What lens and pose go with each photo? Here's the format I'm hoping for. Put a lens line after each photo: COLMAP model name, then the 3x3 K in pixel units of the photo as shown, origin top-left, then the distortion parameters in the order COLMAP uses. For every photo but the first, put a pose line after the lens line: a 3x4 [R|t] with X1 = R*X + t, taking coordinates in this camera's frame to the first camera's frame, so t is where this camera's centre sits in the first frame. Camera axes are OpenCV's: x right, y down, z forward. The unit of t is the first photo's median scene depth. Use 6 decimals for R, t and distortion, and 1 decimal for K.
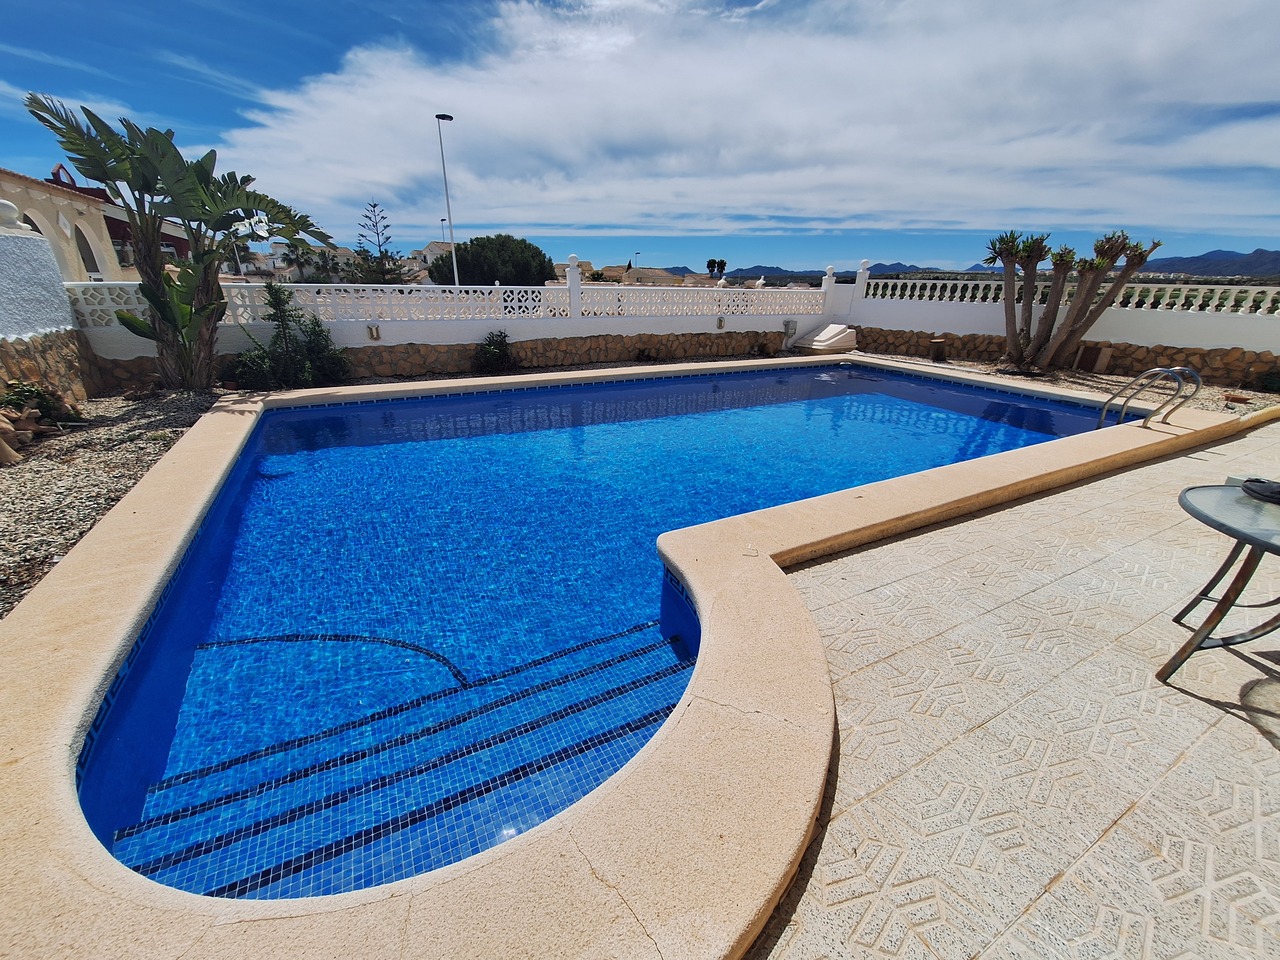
lens RADIAL K [[509.3, 0, 633.6], [0, 509.3, 459.8], [0, 0, 1]] dist [-0.005000, 0.001327]
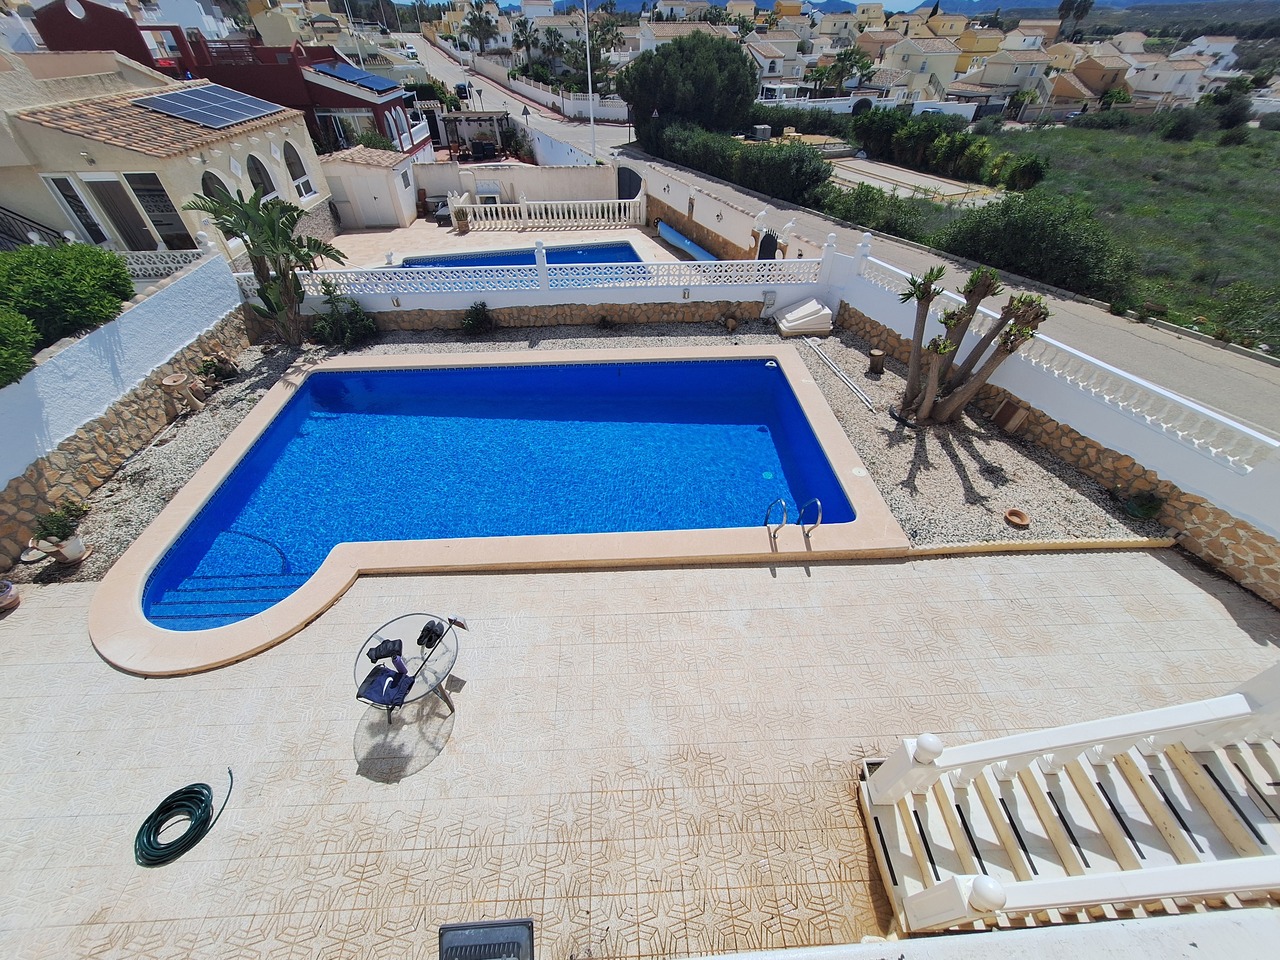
lens RADIAL K [[509.3, 0, 629.2], [0, 509.3, 470.8], [0, 0, 1]] dist [-0.005000, 0.001327]
pose [[0.905108, 0.261468, -0.335282, 3.530413], [-0.120120, 0.913686, 0.388263, -2.225758], [0.407861, -0.311146, 0.858392, -0.696344]]
